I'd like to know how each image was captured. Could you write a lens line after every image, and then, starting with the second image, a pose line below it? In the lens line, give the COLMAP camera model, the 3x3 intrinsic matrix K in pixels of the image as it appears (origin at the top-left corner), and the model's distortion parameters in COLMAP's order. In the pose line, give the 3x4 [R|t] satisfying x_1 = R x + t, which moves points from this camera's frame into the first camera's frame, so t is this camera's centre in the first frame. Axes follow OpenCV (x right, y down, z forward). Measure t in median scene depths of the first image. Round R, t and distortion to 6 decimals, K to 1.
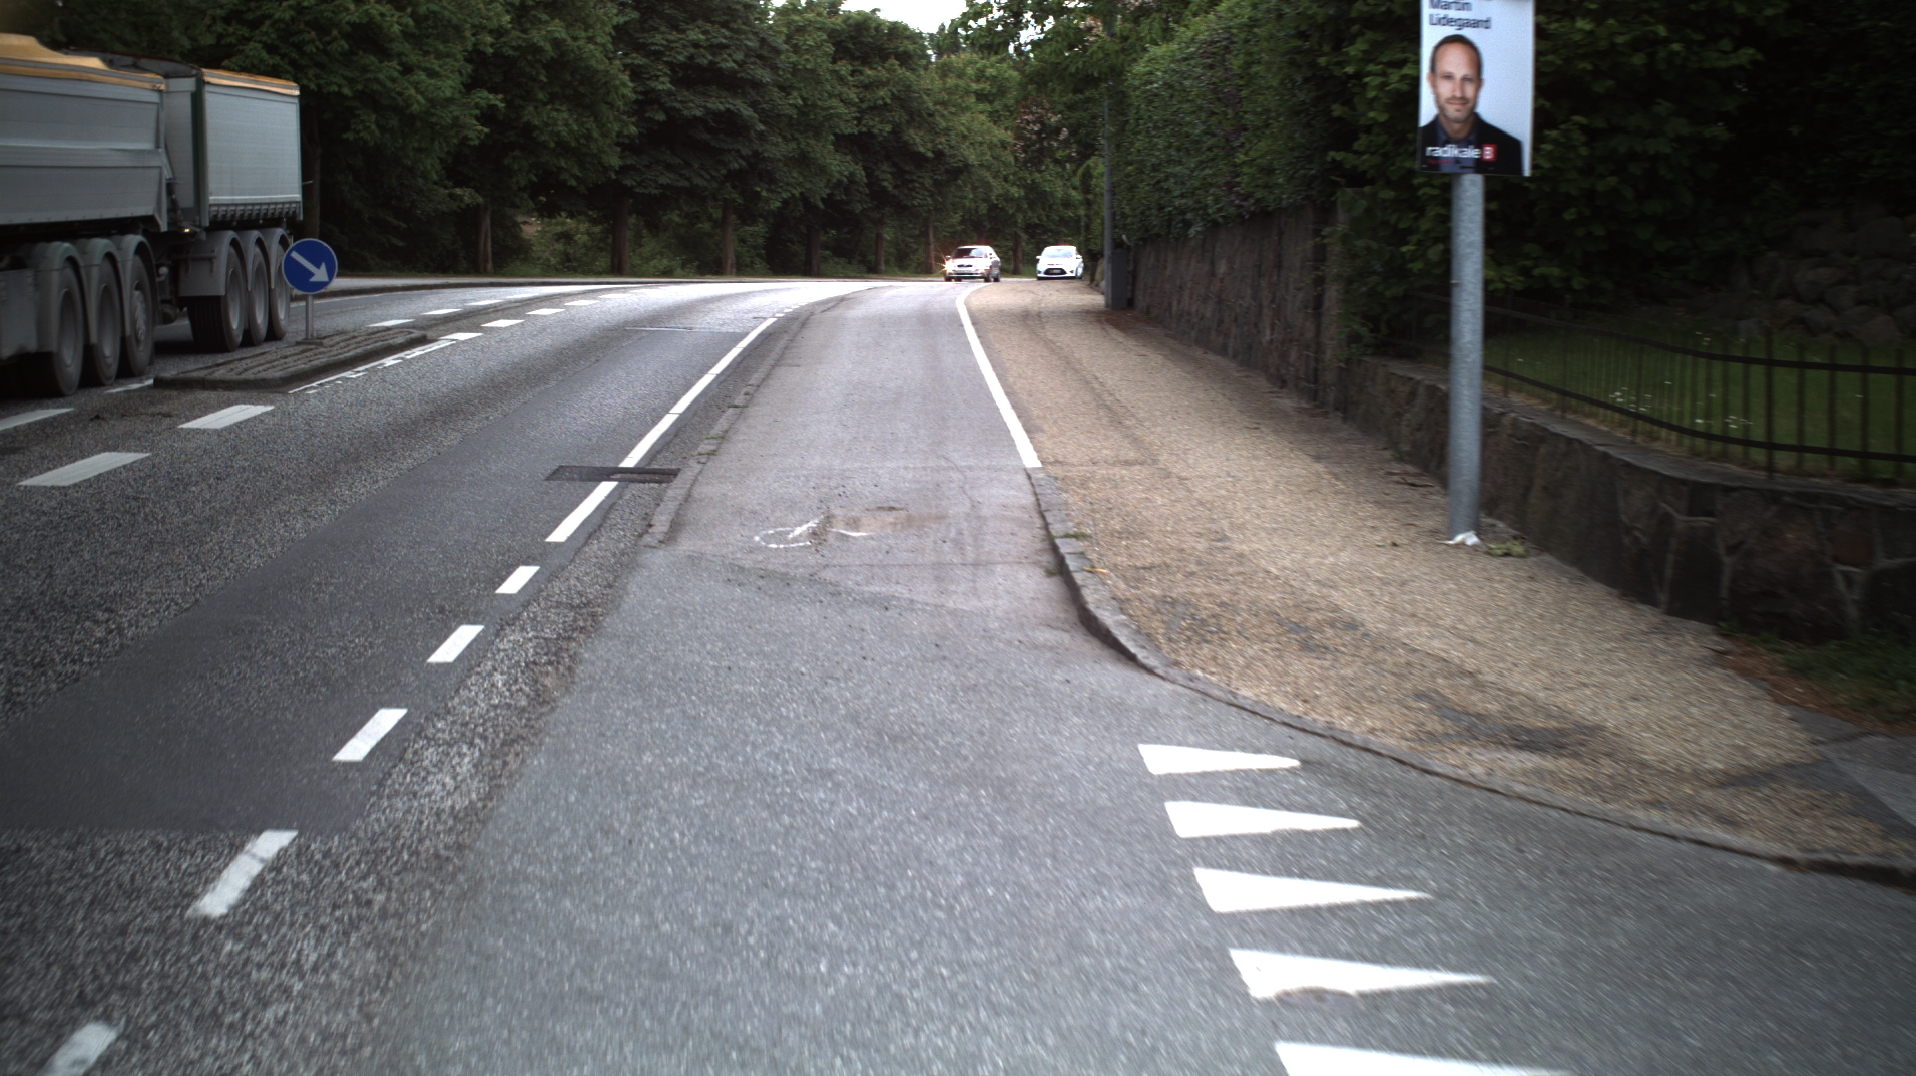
lens RADIAL K [[3344.1, 0, 958.0], [0, 3344.1, 538.0], [0, 0, 1]] dist [-0.287890, 0.301529]
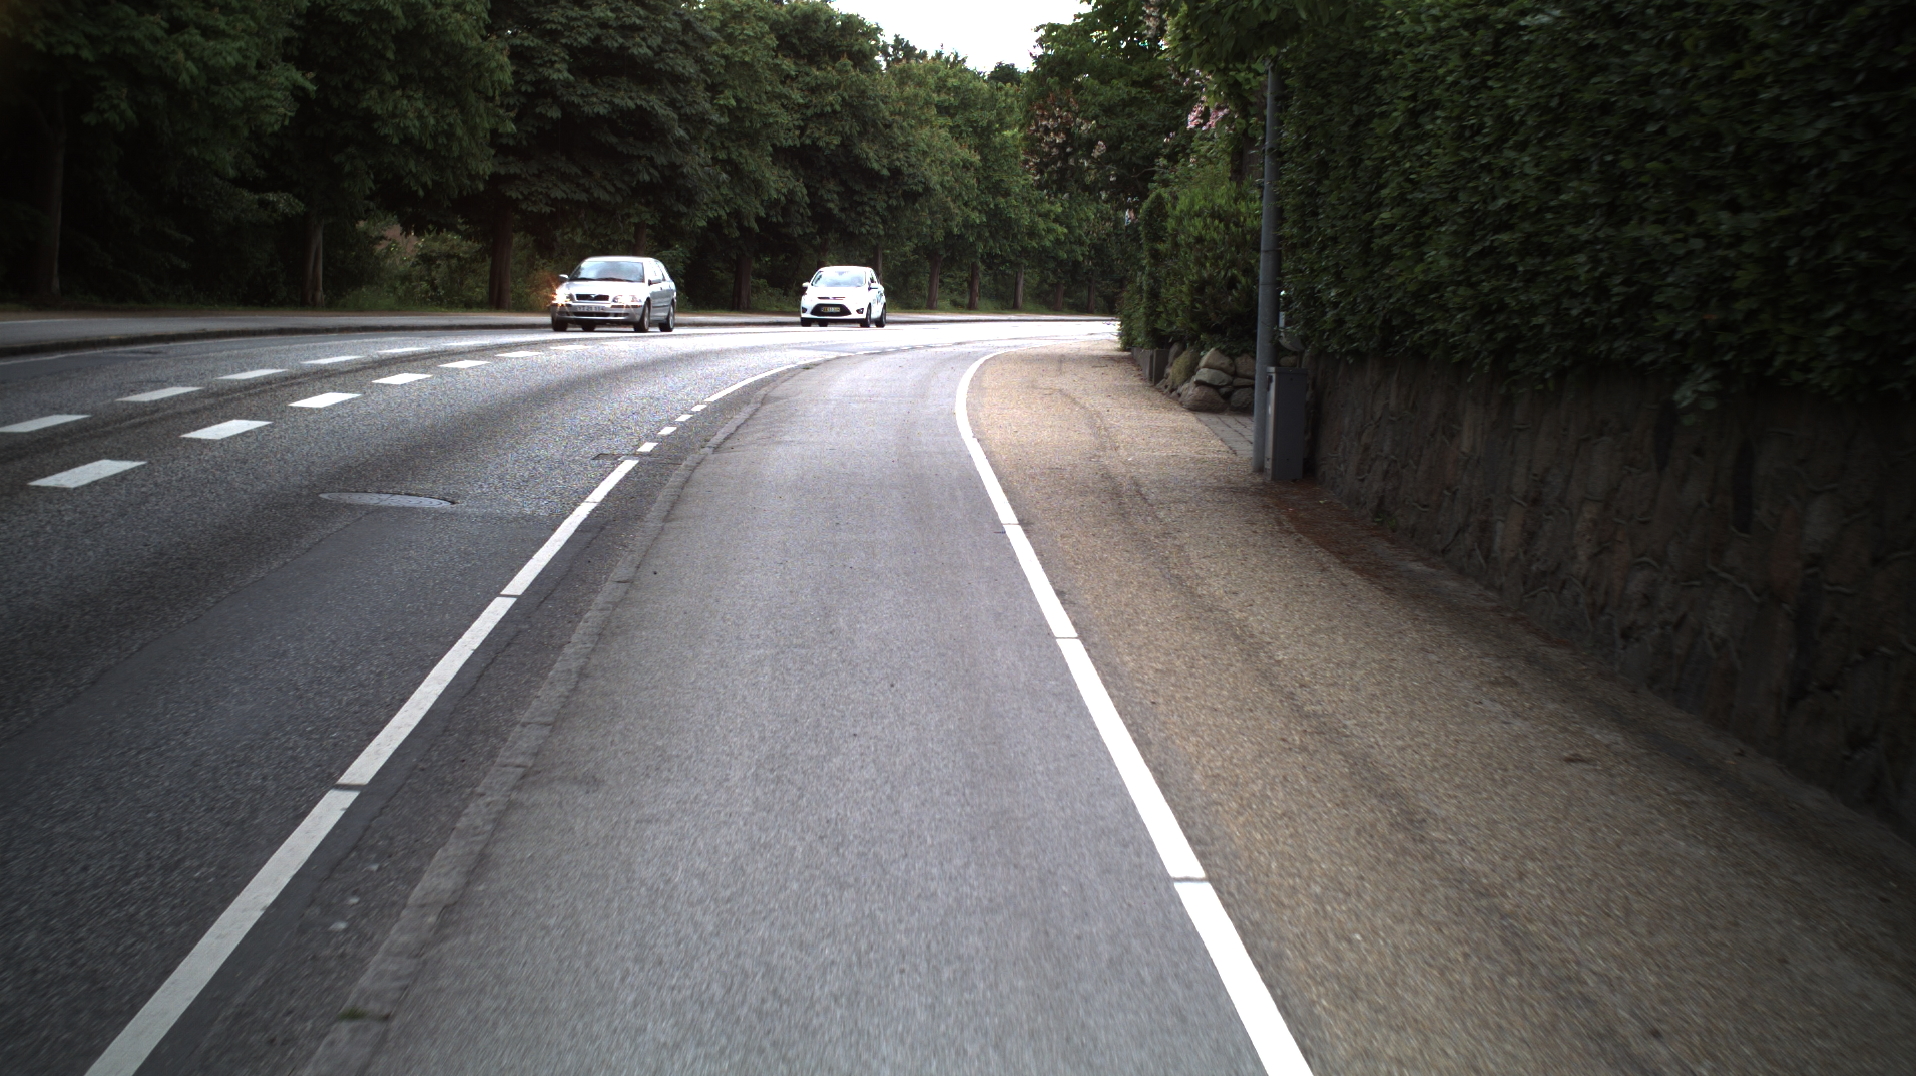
lens RADIAL K [[3344.1, 0, 958.0], [0, 3344.1, 538.0], [0, 0, 1]] dist [-0.287890, 0.301529]
pose [[0.999143, 0.035594, 0.021103, -0.015260], [-0.035463, 0.999349, -0.006568, -0.059696], [-0.021323, 0.005814, 0.999756, 0.526780]]
